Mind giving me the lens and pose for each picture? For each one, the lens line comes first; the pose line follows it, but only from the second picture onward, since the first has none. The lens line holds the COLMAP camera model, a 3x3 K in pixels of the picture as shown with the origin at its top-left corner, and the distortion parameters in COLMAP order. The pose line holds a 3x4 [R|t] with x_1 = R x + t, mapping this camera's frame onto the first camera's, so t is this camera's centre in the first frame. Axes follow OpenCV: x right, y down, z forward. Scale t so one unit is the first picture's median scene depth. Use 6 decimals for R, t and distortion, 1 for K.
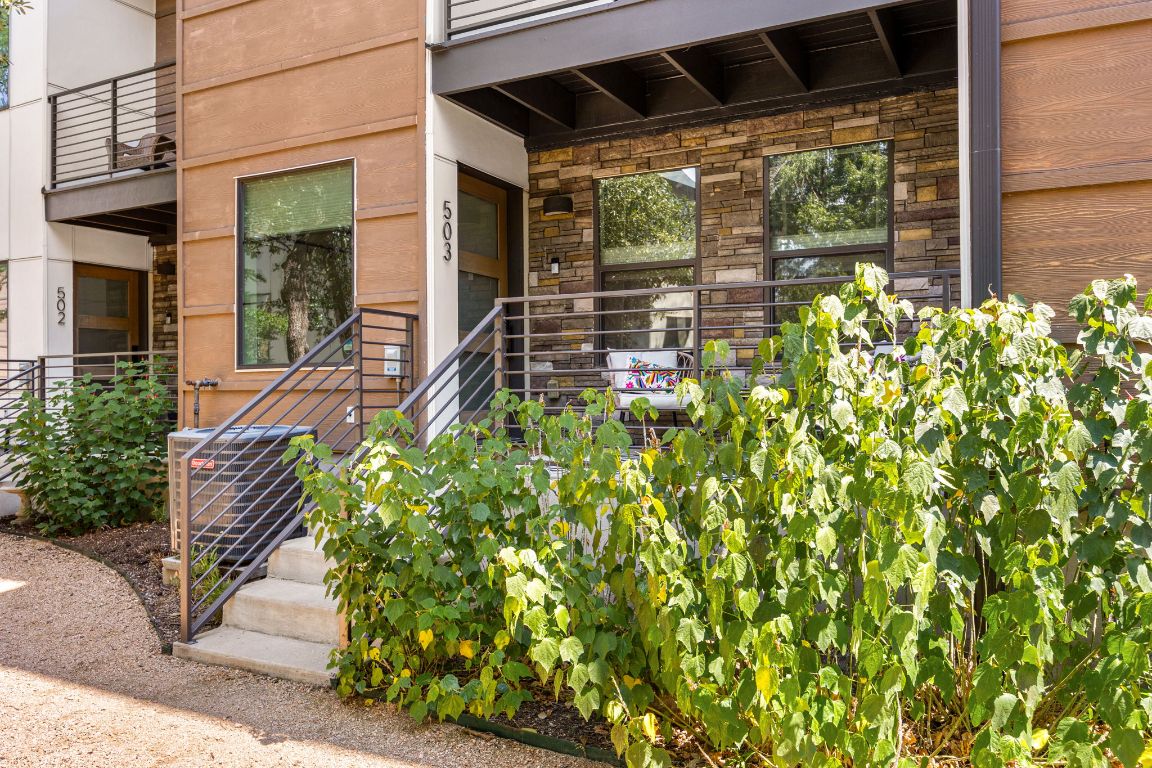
lens RADIAL K [[858.8, 0, 575.2], [0, 858.8, 383.1], [0, 0, 1]] dist [0.001444, 0.000292]
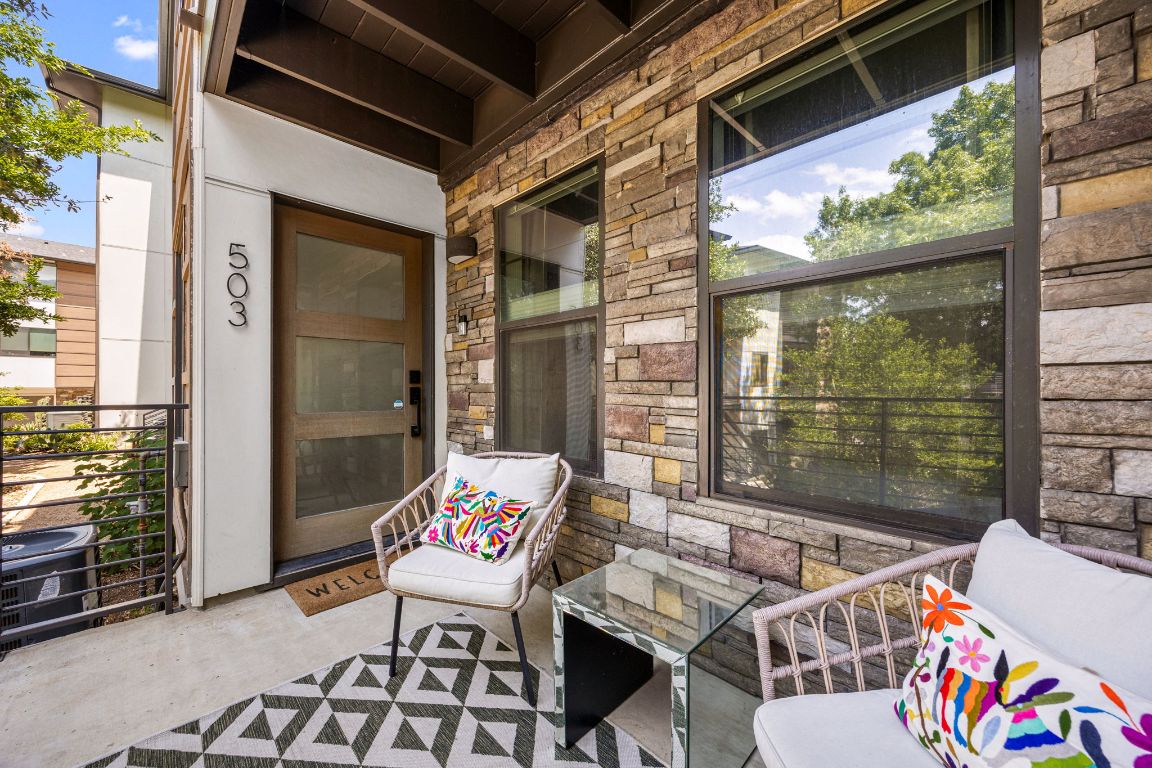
lens RADIAL K [[437.9, 0, 579.0], [0, 437.9, 386.9], [0, 0, 1]] dist [-0.001052, -0.000051]
pose [[0.949875, 0.003221, -0.312613, 0.230711], [-0.000288, 0.999956, 0.009427, -0.091680], [0.312629, -0.008864, 0.949834, 0.712942]]
